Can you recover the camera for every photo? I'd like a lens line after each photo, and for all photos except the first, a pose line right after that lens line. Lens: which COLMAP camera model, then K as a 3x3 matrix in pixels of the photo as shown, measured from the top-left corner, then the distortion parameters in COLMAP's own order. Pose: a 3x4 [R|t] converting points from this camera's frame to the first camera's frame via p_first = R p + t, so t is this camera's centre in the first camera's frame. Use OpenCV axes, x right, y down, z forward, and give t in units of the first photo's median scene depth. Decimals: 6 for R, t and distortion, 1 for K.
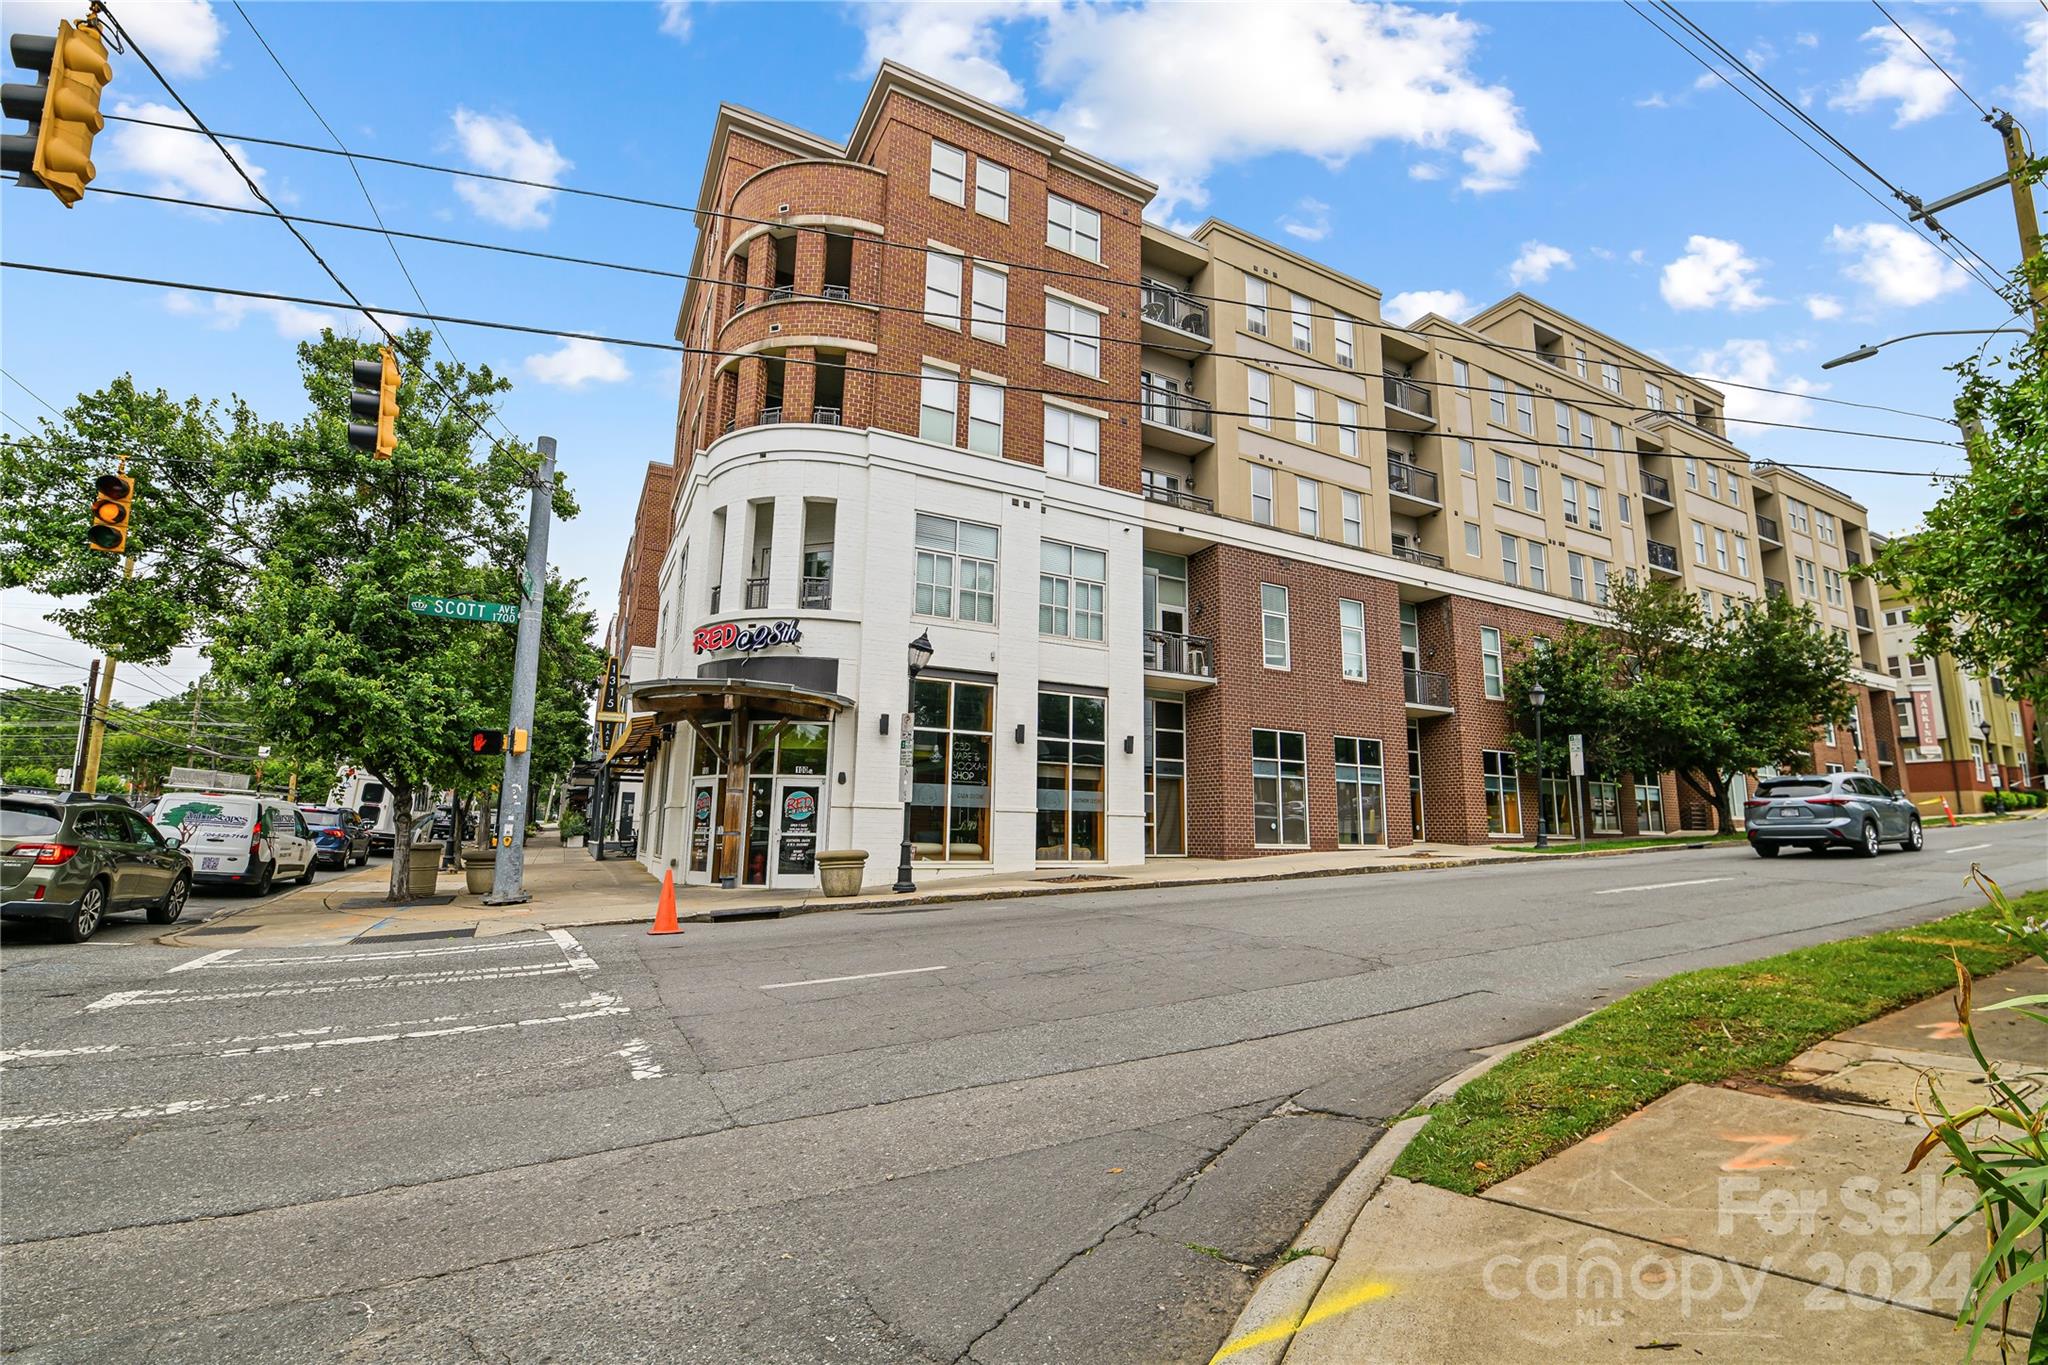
lens RADIAL K [[885.1, 0, 1033.5], [0, 885.1, 681.5], [0, 0, 1]] dist [-0.007714, -0.004222]
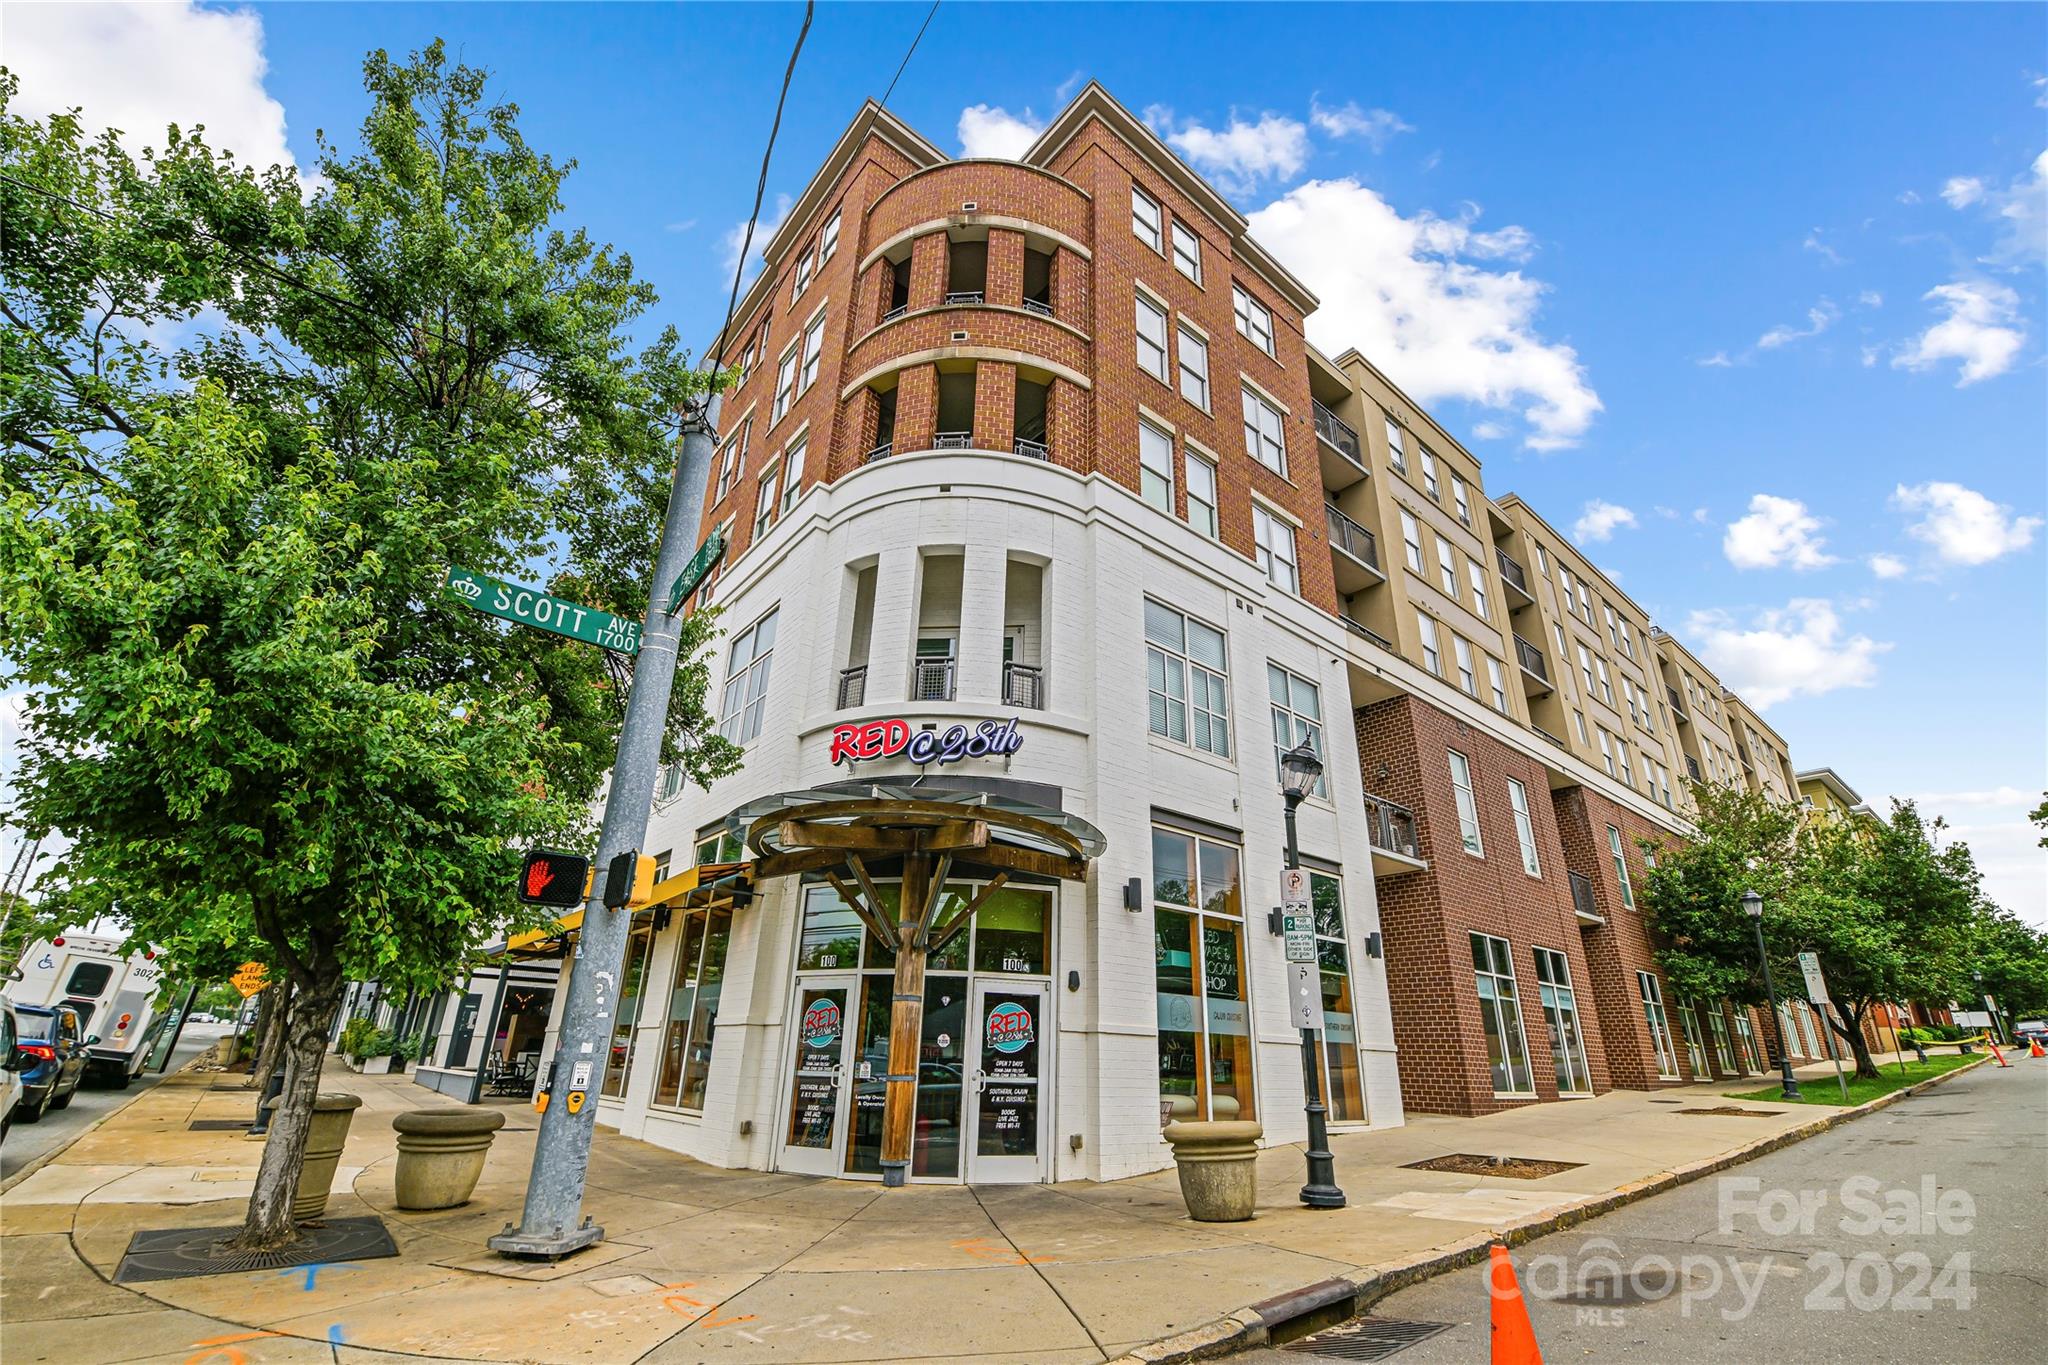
lens RADIAL K [[885.1, 0, 1018.9], [0, 885.1, 686.5], [0, 0, 1]] dist [-0.007714, -0.004222]
pose [[0.981133, 0.088280, 0.172004, -0.340678], [-0.047631, 0.972614, -0.227495, 0.047292], [-0.187377, 0.215010, 0.958468, 0.345326]]
